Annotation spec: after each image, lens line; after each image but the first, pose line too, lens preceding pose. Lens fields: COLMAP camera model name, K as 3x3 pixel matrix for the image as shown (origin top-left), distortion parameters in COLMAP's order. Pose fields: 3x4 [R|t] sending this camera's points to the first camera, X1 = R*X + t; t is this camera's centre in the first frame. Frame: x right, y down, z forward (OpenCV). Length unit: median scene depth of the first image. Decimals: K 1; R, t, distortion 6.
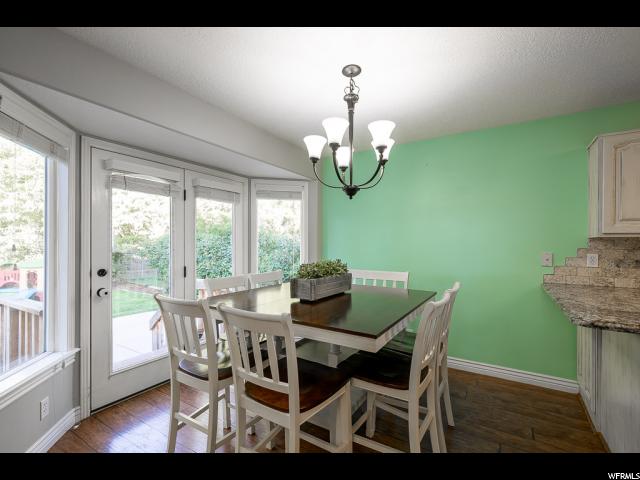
lens RADIAL K [[286.3, 0, 327.1], [0, 286.3, 244.6], [0, 0, 1]] dist [-0.001501, -0.000147]
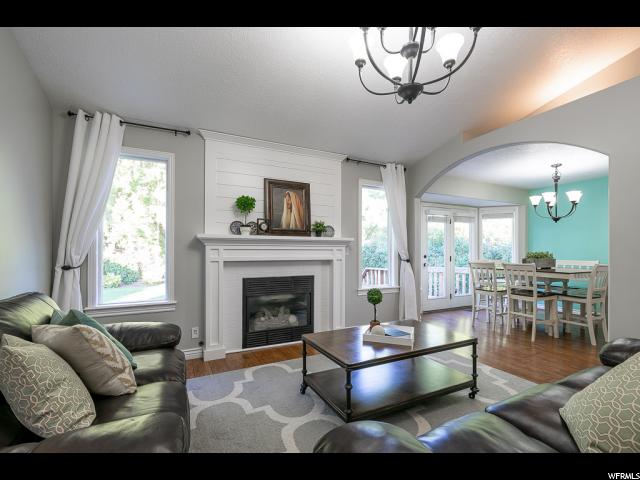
lens RADIAL K [[294.3, 0, 317.8], [0, 294.3, 250.0], [0, 0, 1]] dist [0.002881, 0.000051]
pose [[0.844219, -0.001404, -0.535996, -0.199325], [-0.001983, 0.999982, -0.005742, 0.054651], [0.535994, 0.005910, 0.844201, -1.519450]]
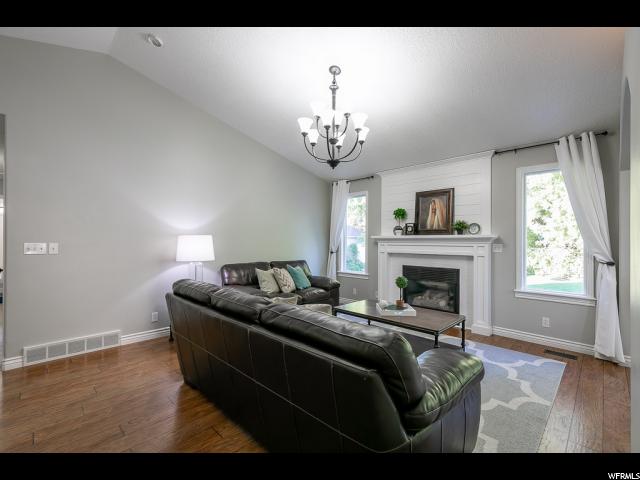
lens RADIAL K [[287.6, 0, 320.0], [0, 287.6, 240.0], [0, 0, 1]] dist [-0.001536, -0.000177]
pose [[-0.256719, -0.005826, -0.966469, 0.836979], [-0.006171, 0.999971, -0.004389, 0.019635], [0.966466, 0.004838, -0.256748, -0.534230]]
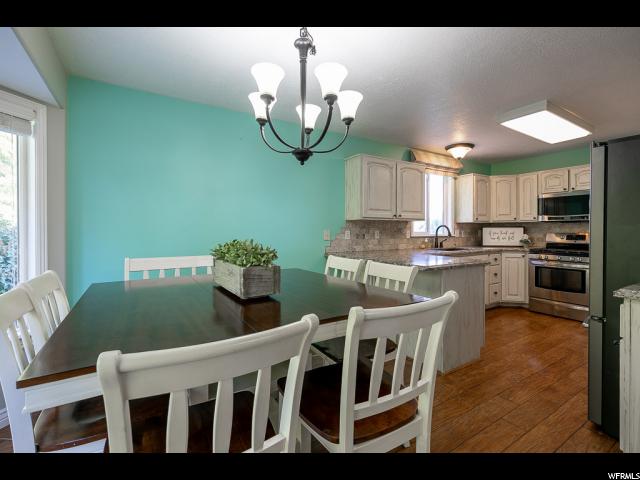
lens RADIAL K [[290.8, 0, 319.0], [0, 290.8, 230.8], [0, 0, 1]] dist [0.011260, -0.000087]
pose [[0.456691, -0.006644, 0.889600, -0.520868], [0.000379, 0.999973, 0.007274, 0.021795], [-0.889625, -0.002984, 0.456682, 0.443595]]
